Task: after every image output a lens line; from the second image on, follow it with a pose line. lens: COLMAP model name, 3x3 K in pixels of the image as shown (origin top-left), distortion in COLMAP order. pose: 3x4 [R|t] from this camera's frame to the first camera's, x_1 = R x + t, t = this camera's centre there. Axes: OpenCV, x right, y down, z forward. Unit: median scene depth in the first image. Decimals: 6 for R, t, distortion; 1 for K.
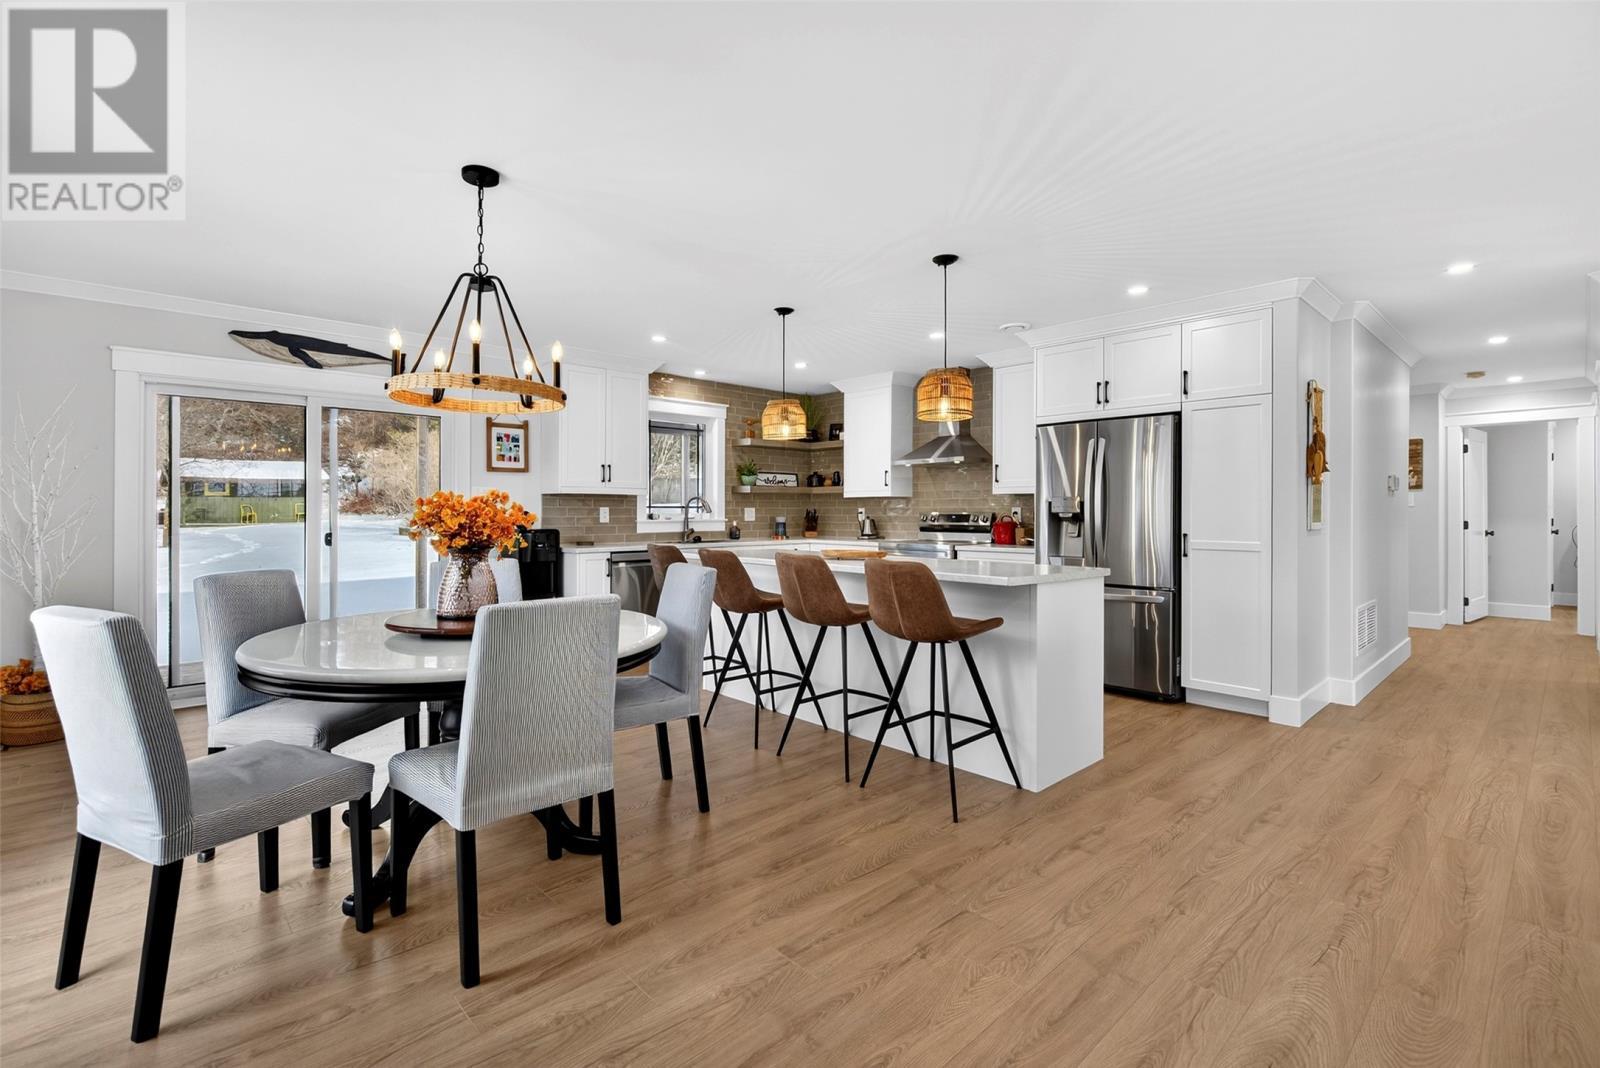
lens RADIAL K [[722.6, 0, 798.7], [0, 722.6, 506.9], [0, 0, 1]] dist [-0.000354, -0.000479]
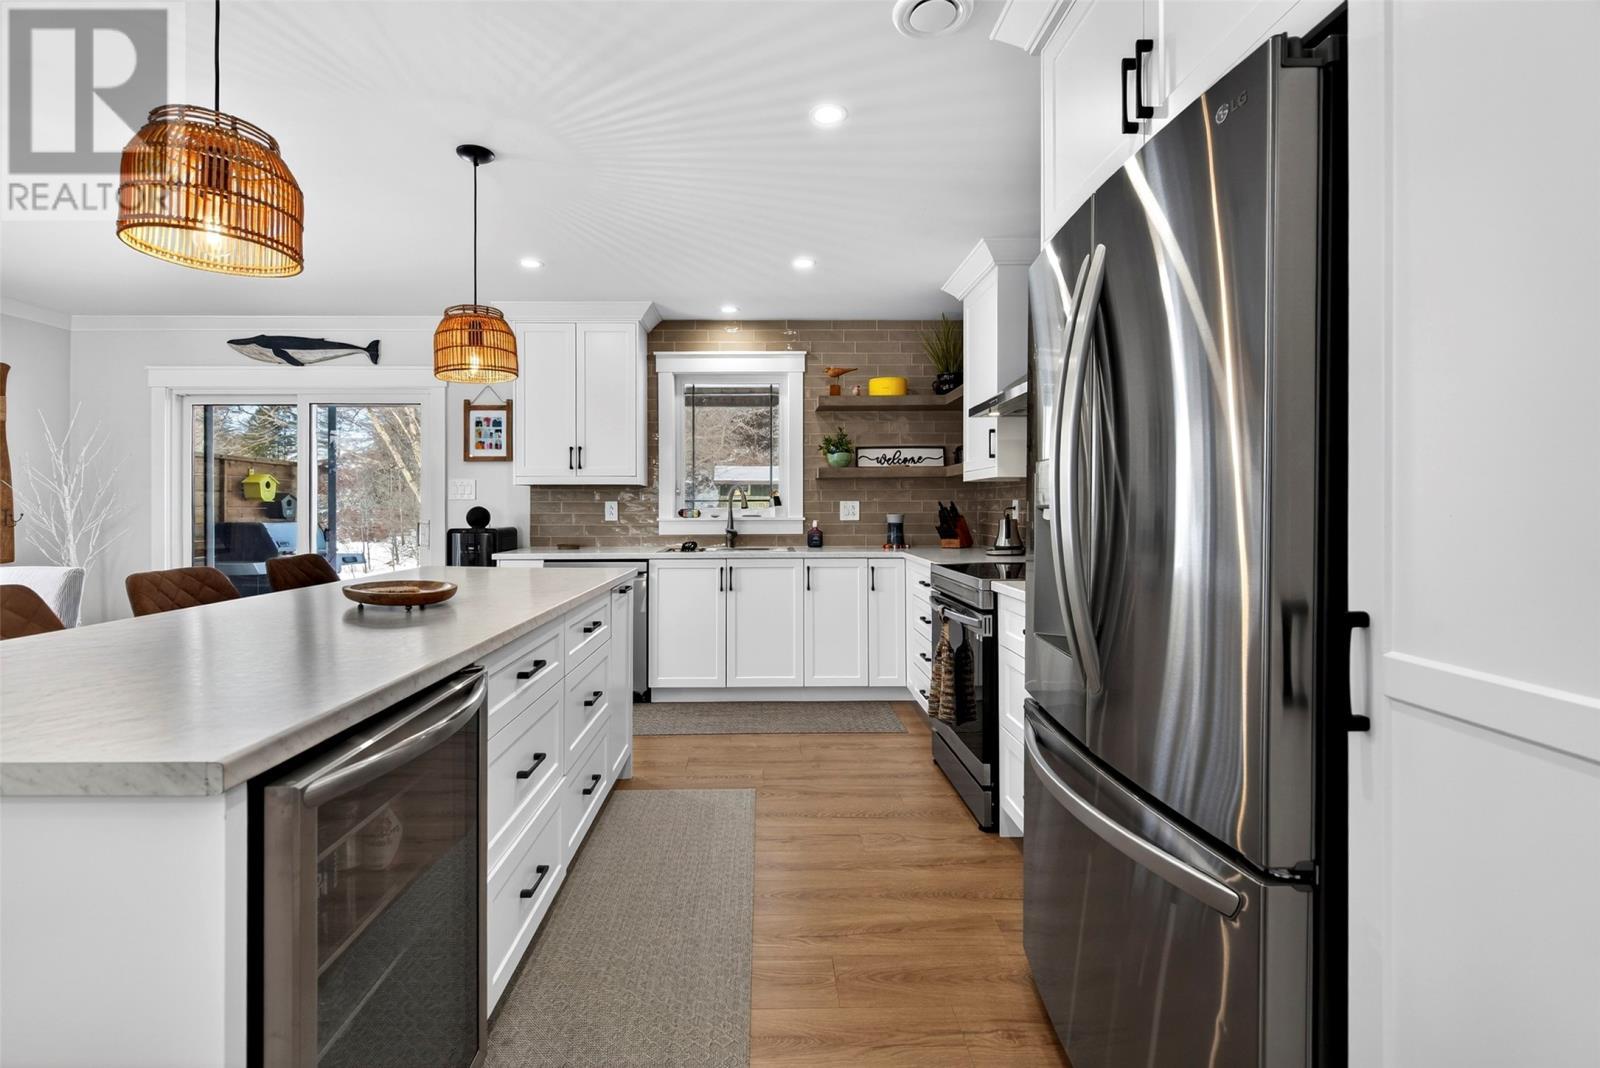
lens RADIAL K [[722.6, 0, 798.7], [0, 722.6, 506.9], [0, 0, 1]] dist [-0.000354, -0.000479]
pose [[0.744365, -0.002423, -0.667768, 0.440435], [0.006677, 0.999970, 0.003816, 0.004953], [0.667739, -0.007299, 0.744359, 0.596882]]
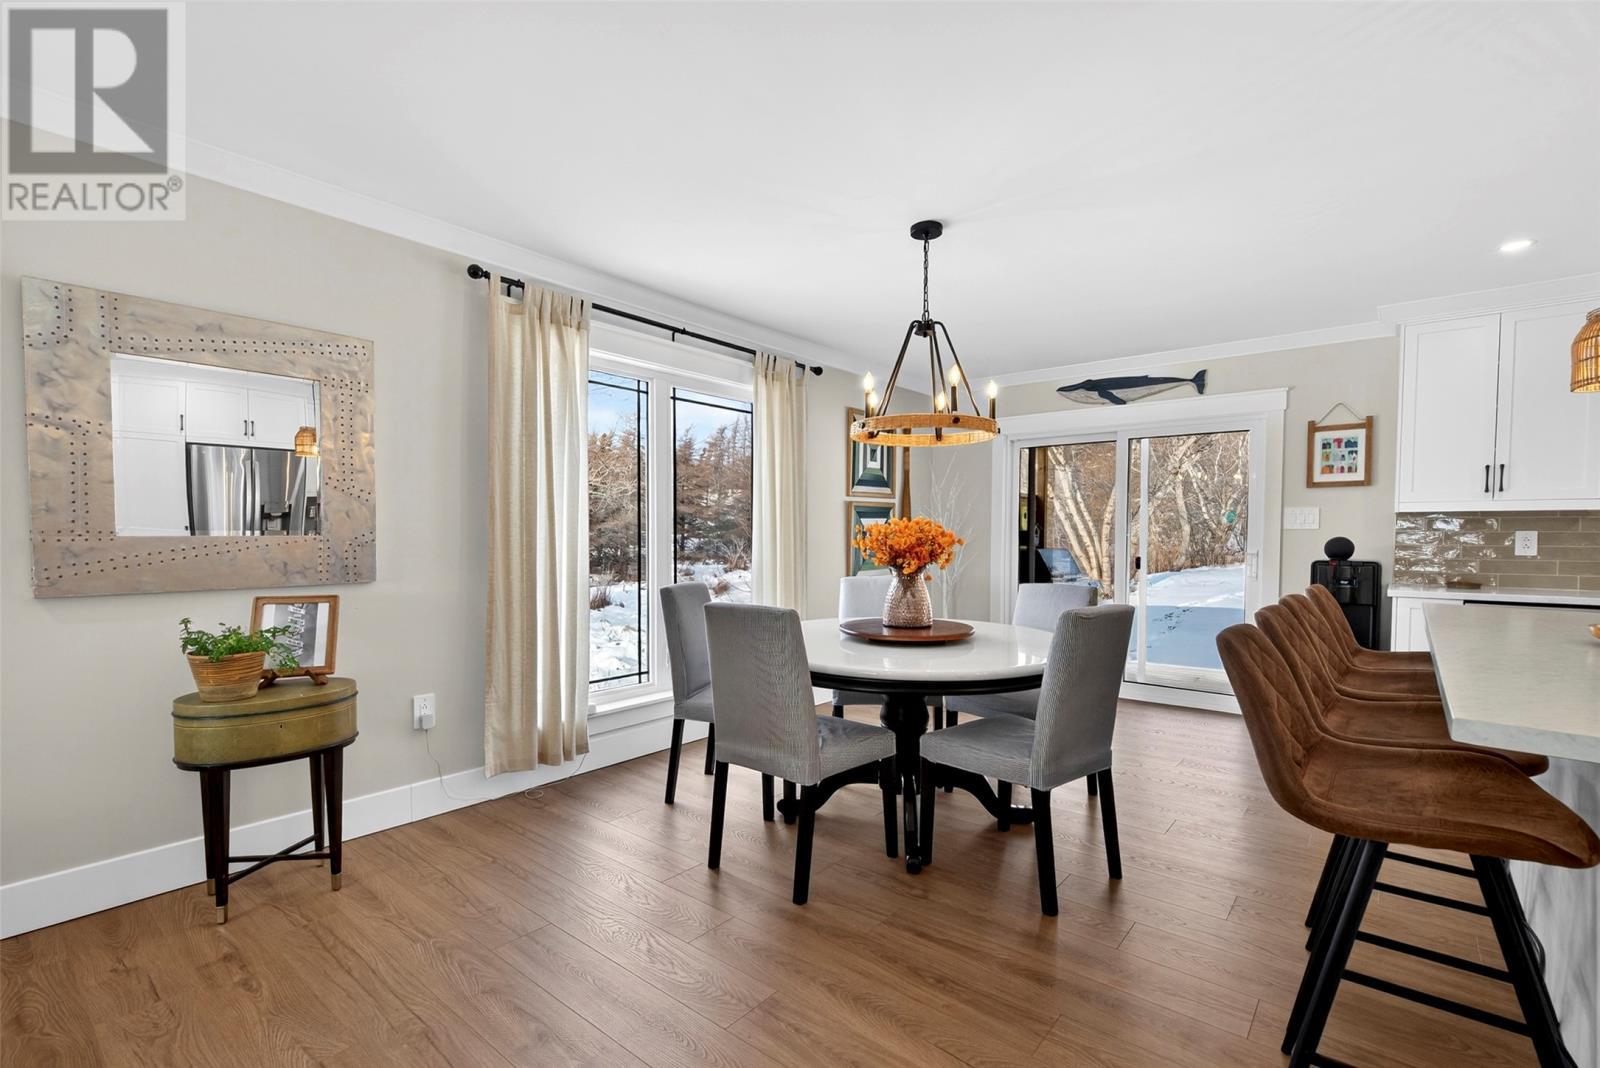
lens RADIAL K [[733.5, 0, 796.7], [0, 733.5, 556.5], [0, 0, 1]] dist [0.003346, -0.000634]
pose [[0.120272, 0.030499, -0.992272, 0.314291], [0.001919, 0.999519, 0.030954, 0.001501], [0.992739, -0.005627, 0.120156, 0.316803]]
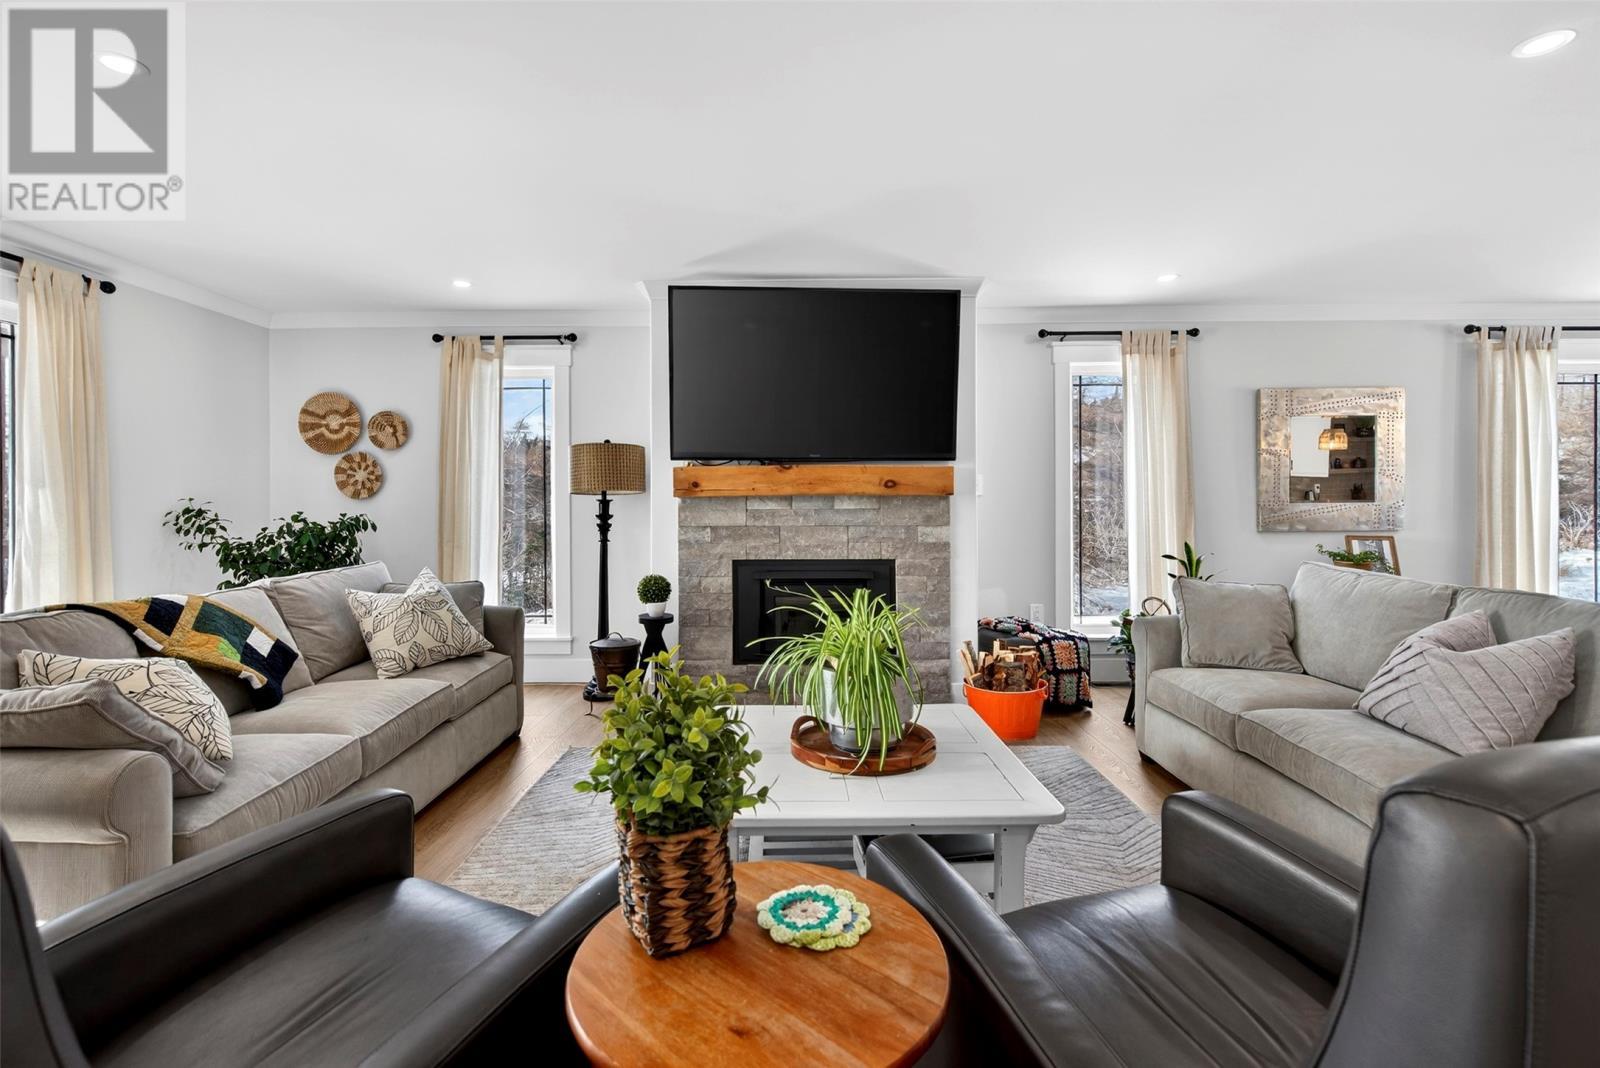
lens RADIAL K [[730.8, 0, 792.2], [0, 730.8, 502.3], [0, 0, 1]] dist [0.001491, -0.000220]
pose [[-0.695106, 0.003332, -0.718900, 0.870120], [0.009699, 0.999942, -0.004743, -0.000853], [0.718842, -0.010269, -0.695097, 0.168380]]
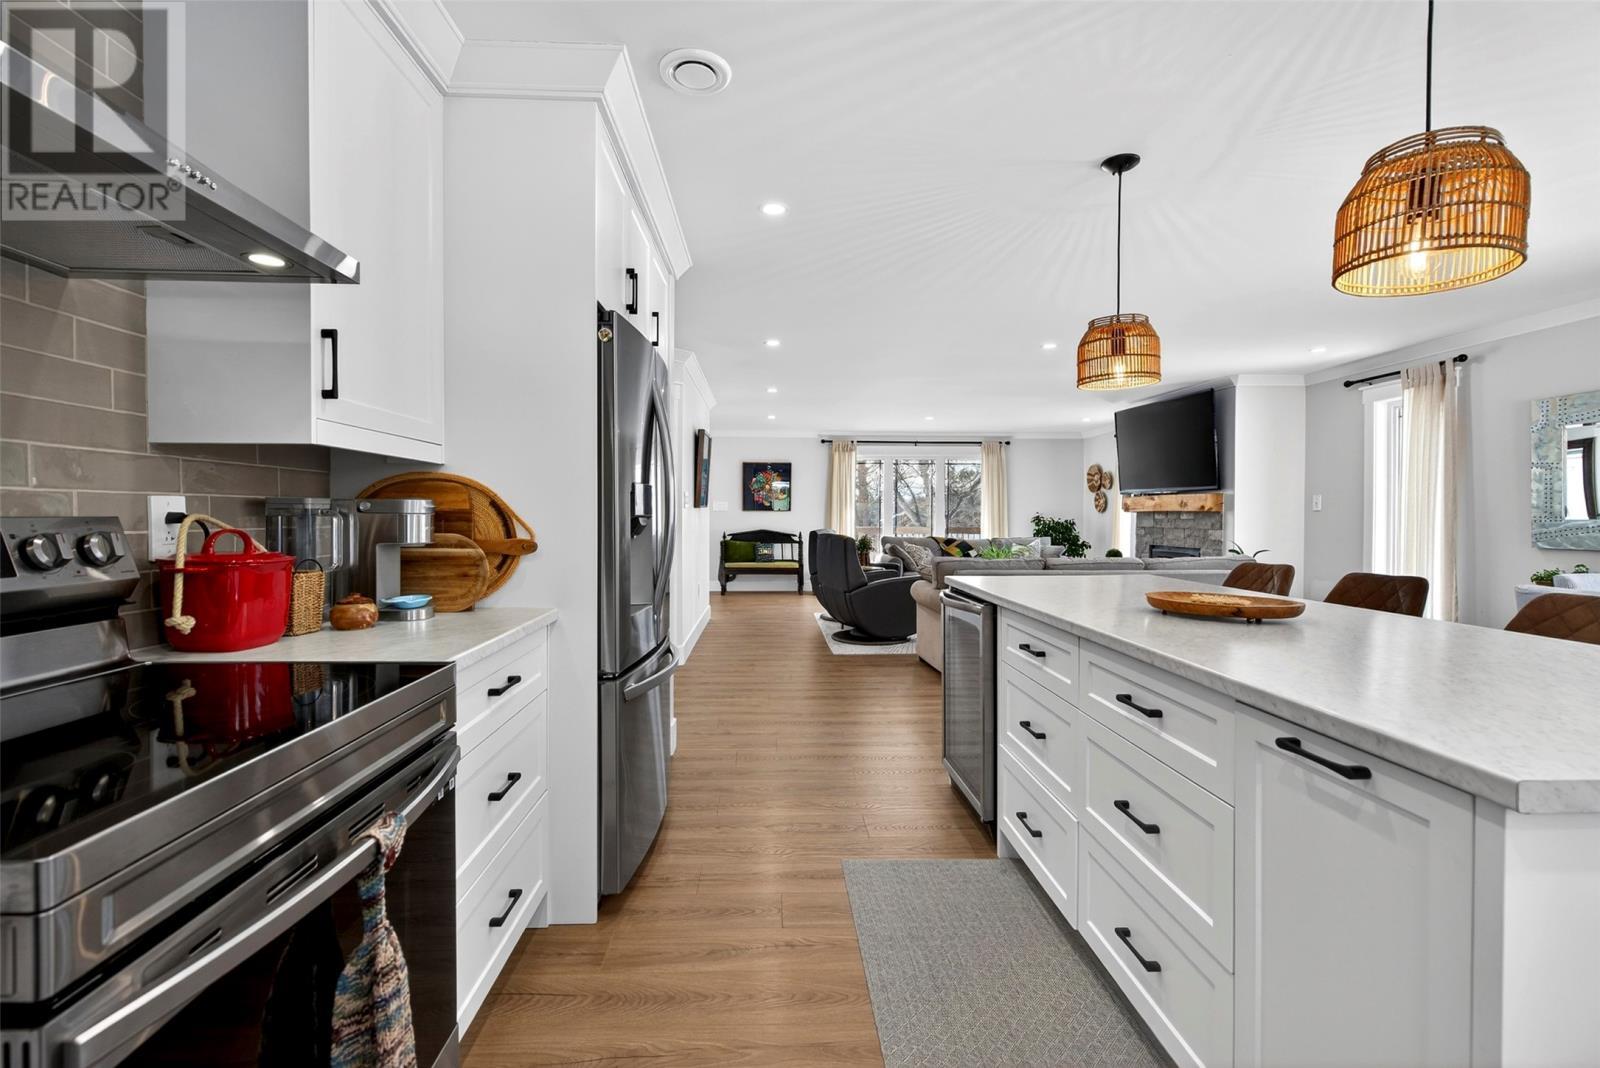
lens RADIAL K [[709.4, 0, 800.0], [0, 709.4, 534.0], [0, 0, 1]] dist [0.001255, -0.000197]
pose [[-0.757680, -0.020159, 0.652315, -0.006542], [-0.007643, 0.999728, 0.022017, 0.006945], [-0.652582, 0.011697, -0.757628, 1.103310]]
